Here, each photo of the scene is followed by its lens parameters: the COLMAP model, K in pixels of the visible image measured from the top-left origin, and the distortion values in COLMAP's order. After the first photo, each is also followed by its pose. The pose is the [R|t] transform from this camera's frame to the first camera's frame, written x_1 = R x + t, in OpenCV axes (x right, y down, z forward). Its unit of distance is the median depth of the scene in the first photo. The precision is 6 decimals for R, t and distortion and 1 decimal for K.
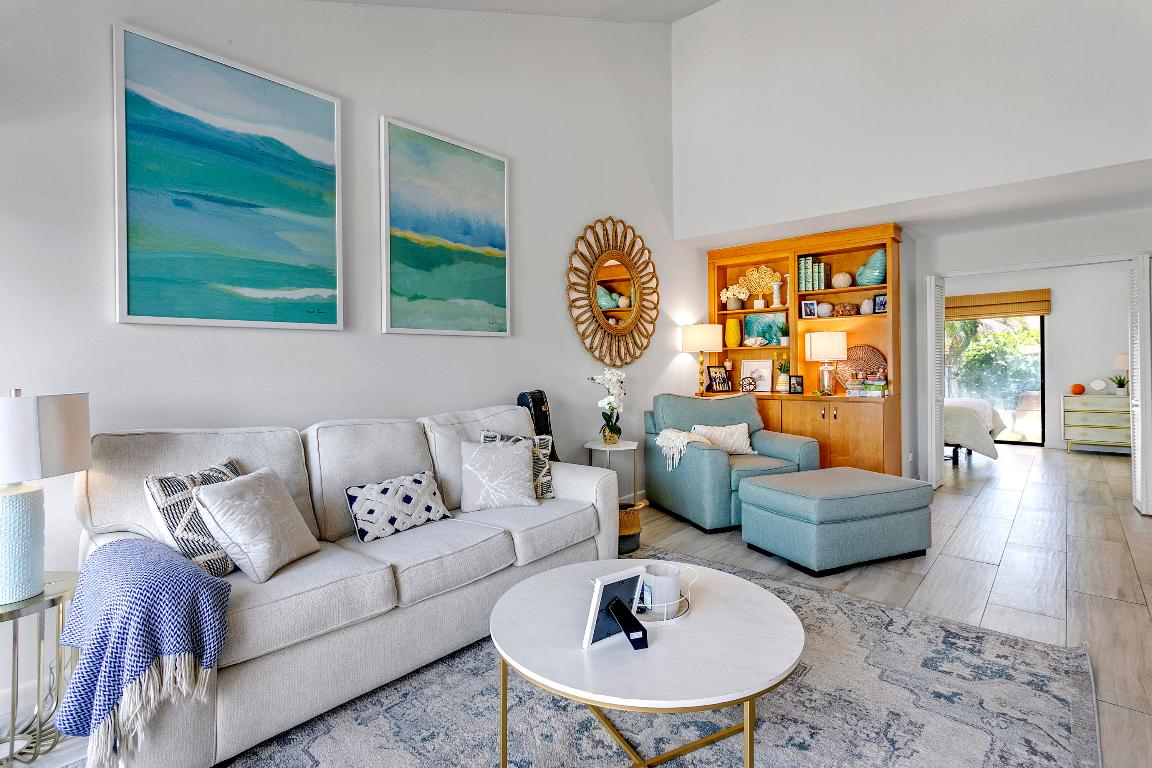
lens RADIAL K [[560.9, 0, 575.2], [0, 560.9, 376.4], [0, 0, 1]] dist [0.003552, 0.000484]
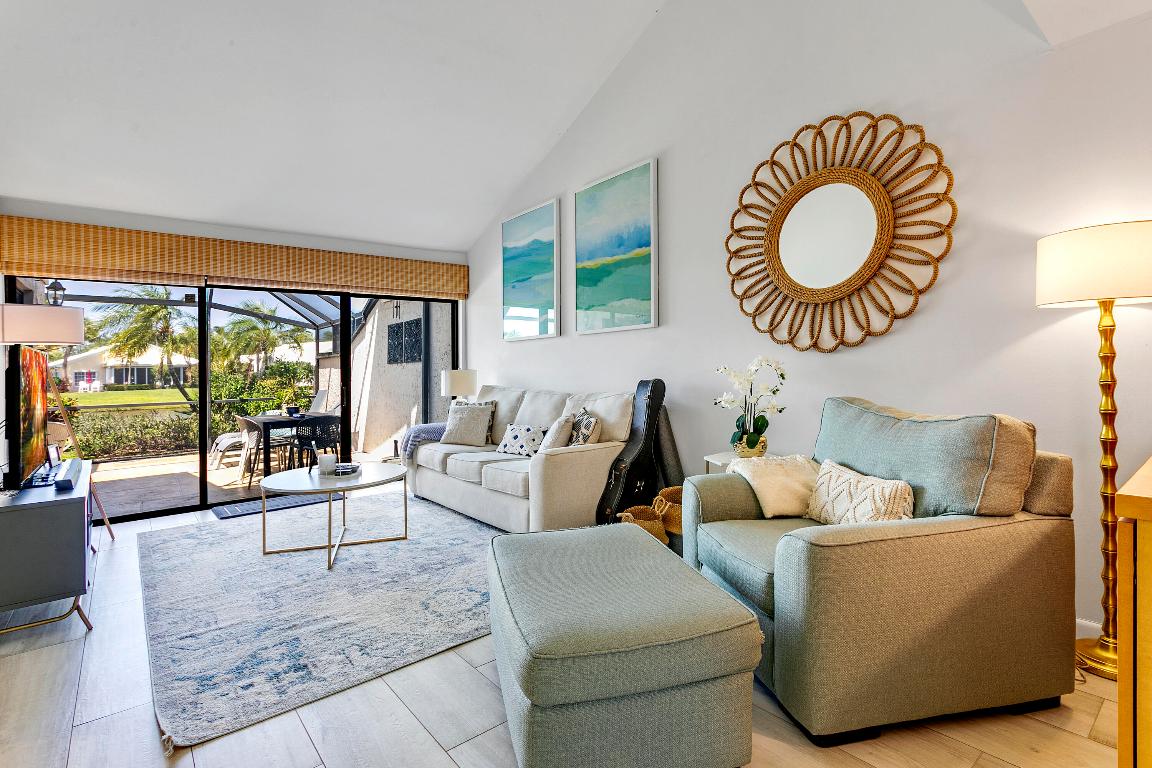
lens RADIAL K [[560.9, 0, 557.2], [0, 560.9, 371.1], [0, 0, 1]] dist [0.003552, 0.000484]
pose [[-0.187103, 0.024913, -0.982024, 0.729153], [0.002125, 0.999686, 0.024956, -0.012087], [0.982338, 0.002583, -0.187097, 0.784300]]
